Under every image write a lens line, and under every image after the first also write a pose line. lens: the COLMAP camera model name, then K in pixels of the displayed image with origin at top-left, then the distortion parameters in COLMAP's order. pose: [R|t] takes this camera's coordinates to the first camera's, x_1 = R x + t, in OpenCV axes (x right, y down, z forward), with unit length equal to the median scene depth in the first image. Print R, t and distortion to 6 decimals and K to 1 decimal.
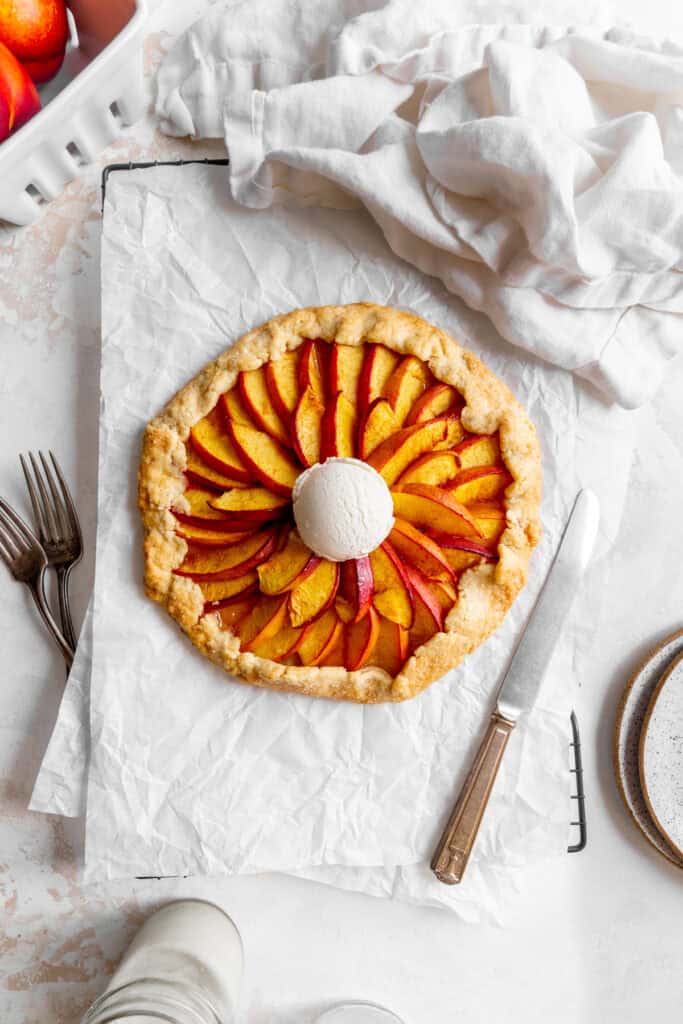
lens RADIAL K [[654.0, 0, 341.5], [0, 654.0, 512.0], [0, 0, 1]] dist [0.002729, 0.000568]
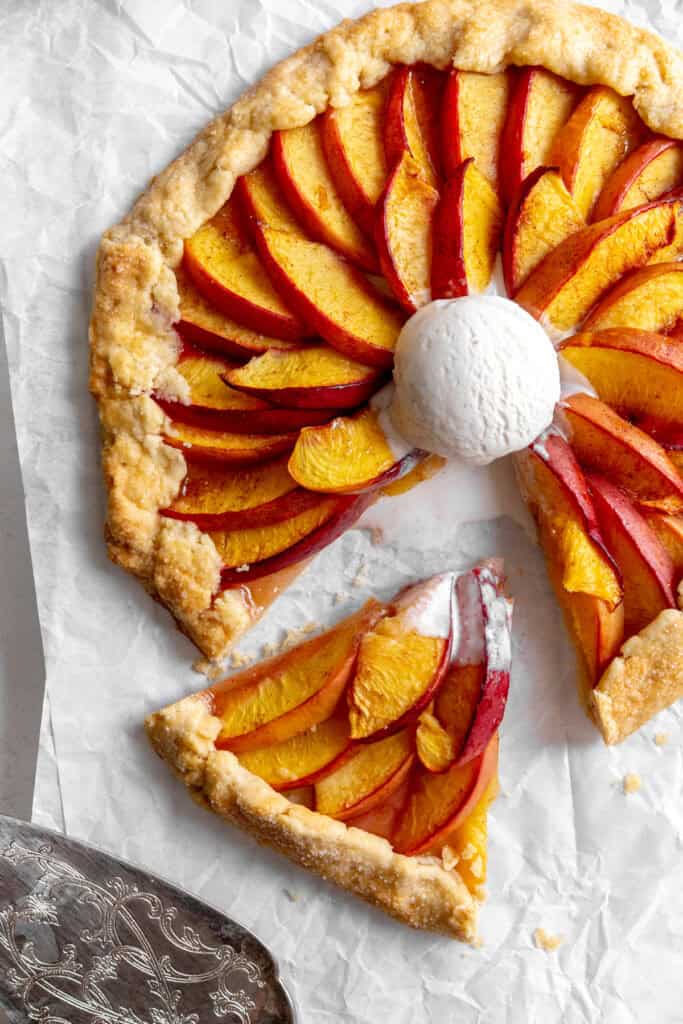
lens RADIAL K [[1415.2, 0, 341.5], [0, 1415.2, 512.0], [0, 0, 1]] dist [-0.021645, 0.031250]
pose [[0.998300, -0.029117, -0.050499, -0.052666], [0.029496, 0.999542, 0.006785, 0.087360], [0.050279, -0.008263, 0.998701, -0.139898]]
